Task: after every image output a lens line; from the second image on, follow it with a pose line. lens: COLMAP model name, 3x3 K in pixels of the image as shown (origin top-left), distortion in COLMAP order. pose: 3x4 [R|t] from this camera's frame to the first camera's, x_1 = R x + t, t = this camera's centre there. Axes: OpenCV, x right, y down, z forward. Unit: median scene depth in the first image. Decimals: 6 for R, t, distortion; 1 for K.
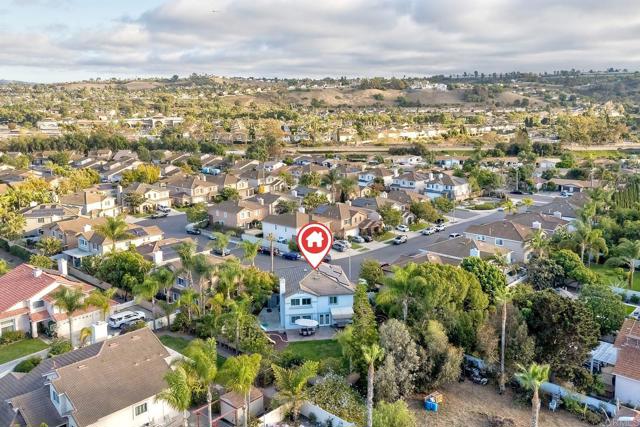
lens RADIAL K [[543.2, 0, 315.9], [0, 543.2, 199.0], [0, 0, 1]] dist [0.090913, -0.126608]
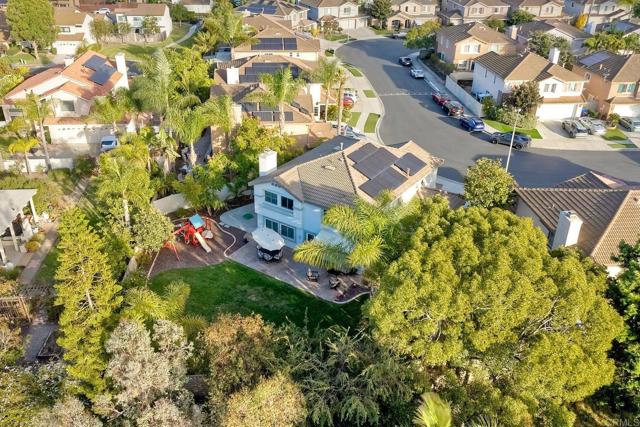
lens RADIAL K [[543.2, 0, 315.9], [0, 543.2, 199.0], [0, 0, 1]] dist [0.090913, -0.126608]
pose [[0.731407, 0.320697, -0.601828, 0.199564], [-0.130720, 0.932089, 0.337819, -0.000036], [0.669295, -0.168412, 0.723659, 0.390285]]
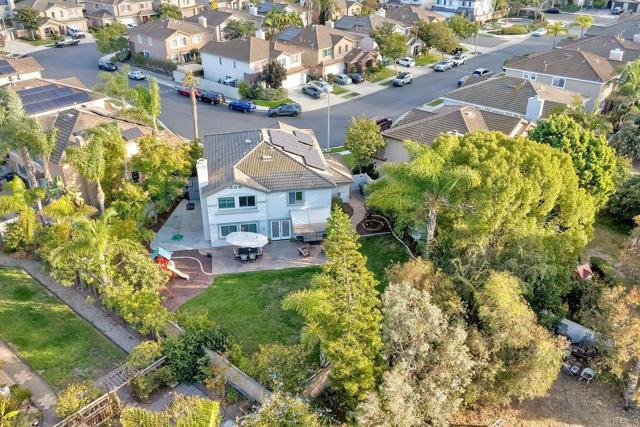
lens RADIAL K [[543.2, 0, 315.9], [0, 543.2, 199.0], [0, 0, 1]] dist [0.090913, -0.126608]
pose [[0.999599, -0.008618, 0.026965, 0.023322], [0.000227, 0.954939, 0.296802, 0.013757], [-0.028308, -0.296677, 0.954558, 0.291352]]
